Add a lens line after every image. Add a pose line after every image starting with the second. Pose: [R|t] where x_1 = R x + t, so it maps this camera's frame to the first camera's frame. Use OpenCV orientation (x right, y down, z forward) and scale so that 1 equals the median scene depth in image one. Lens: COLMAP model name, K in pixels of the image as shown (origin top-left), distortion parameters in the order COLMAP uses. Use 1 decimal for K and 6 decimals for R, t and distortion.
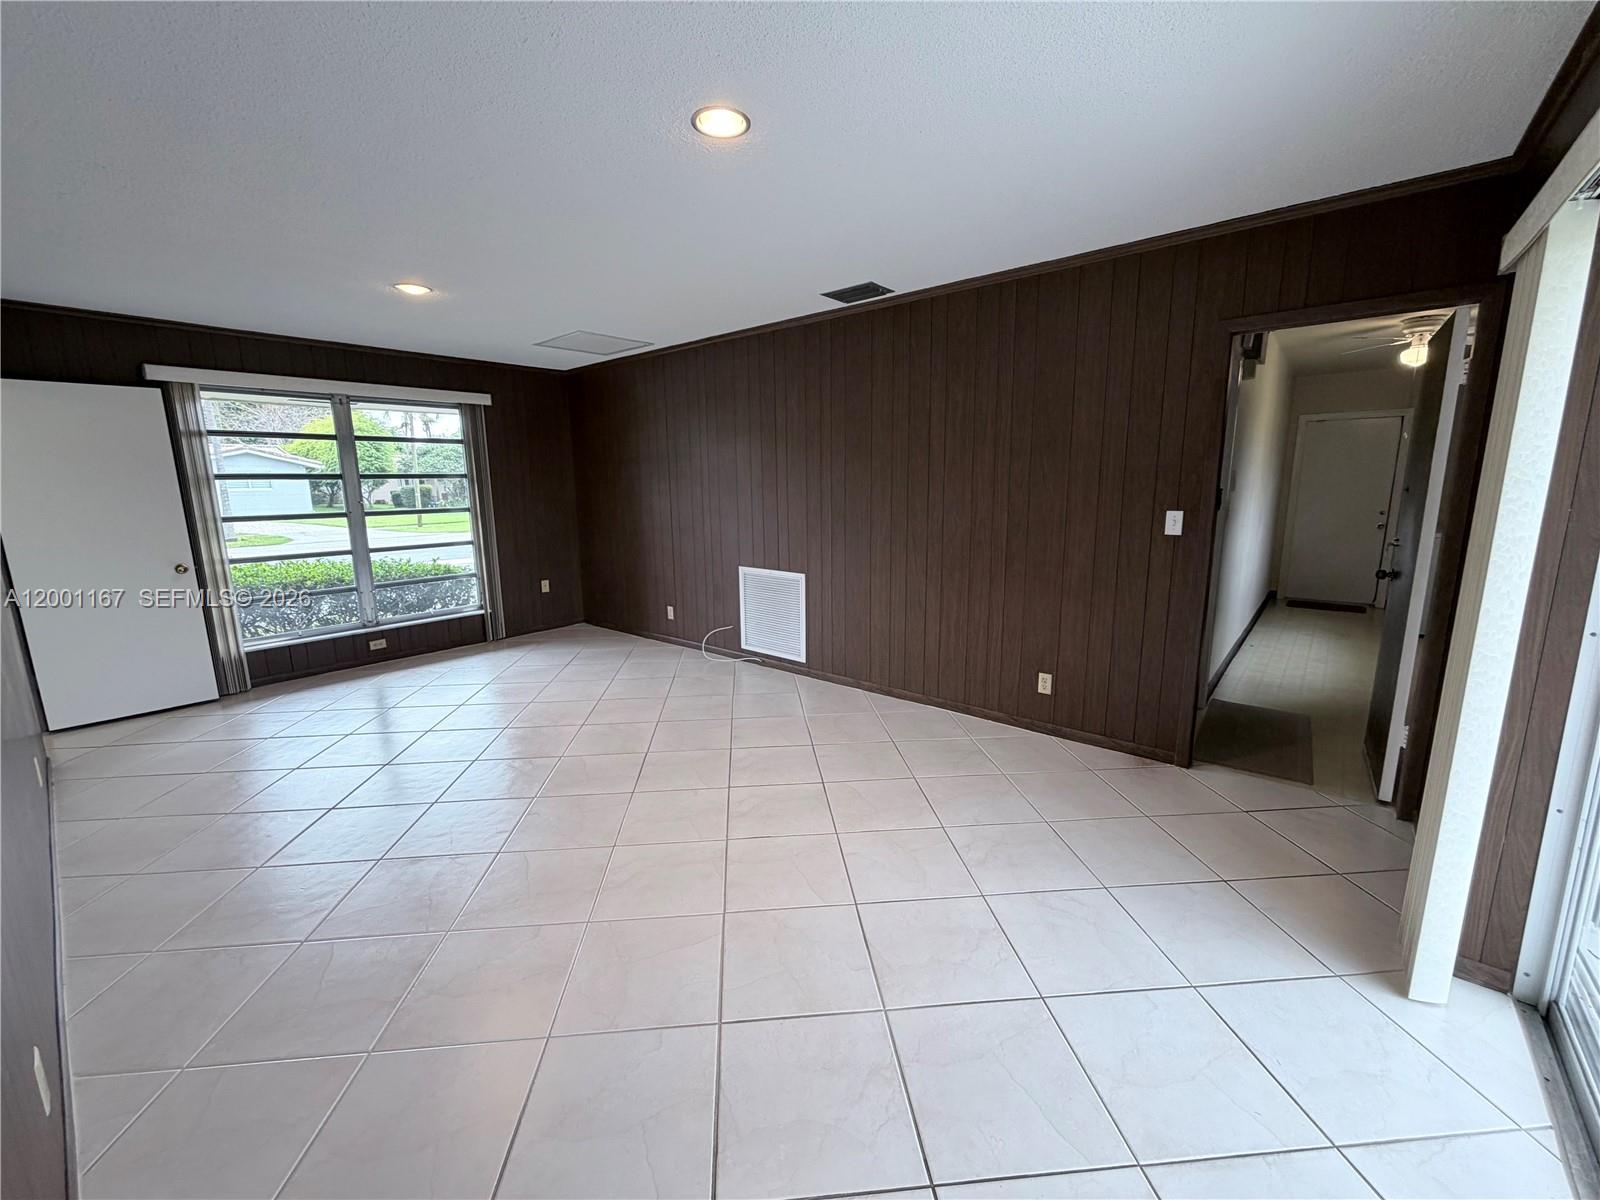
lens RADIAL K [[639.9, 0, 800.6], [0, 639.9, 597.7], [0, 0, 1]] dist [0.000774, -0.000633]
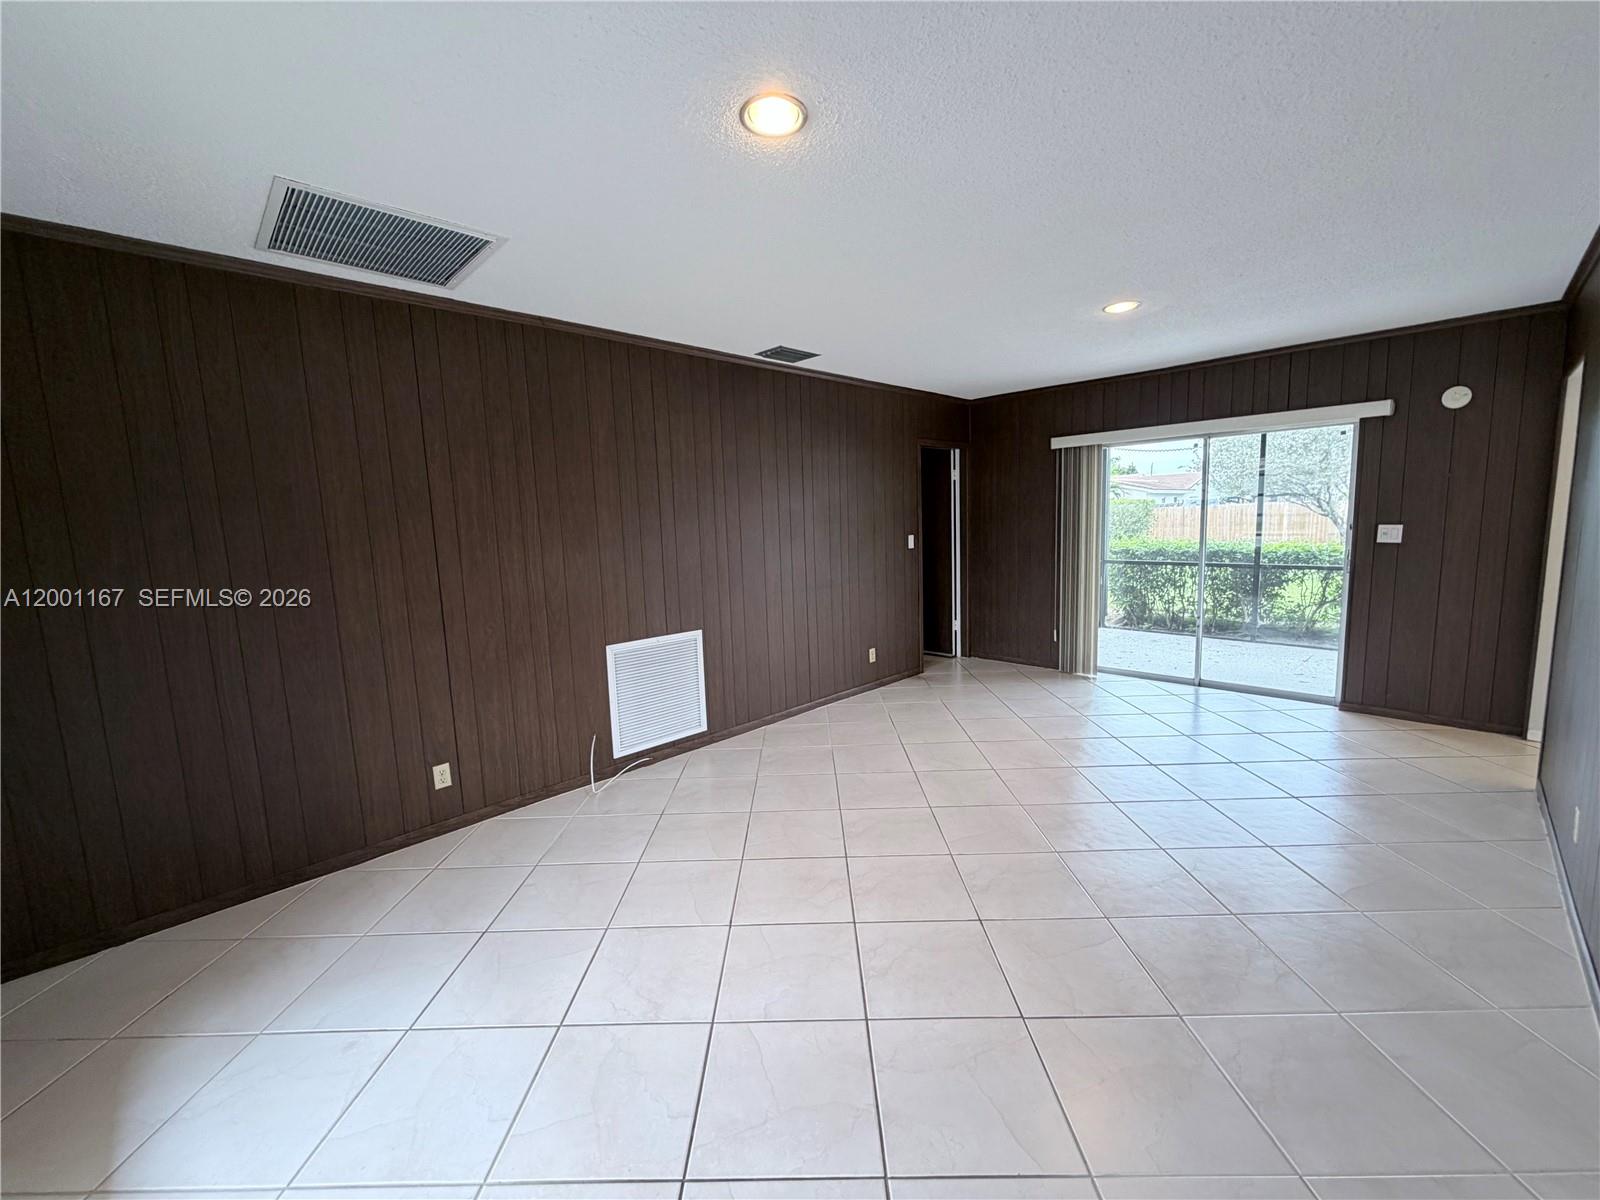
lens RADIAL K [[639.9, 0, 794.5], [0, 639.9, 594.5], [0, 0, 1]] dist [0.000774, -0.000633]
pose [[0.091713, -0.114547, 0.989175, -0.849564], [0.208003, 0.973652, 0.093464, -0.139589], [-0.973819, 0.197180, 0.113123, 0.765996]]
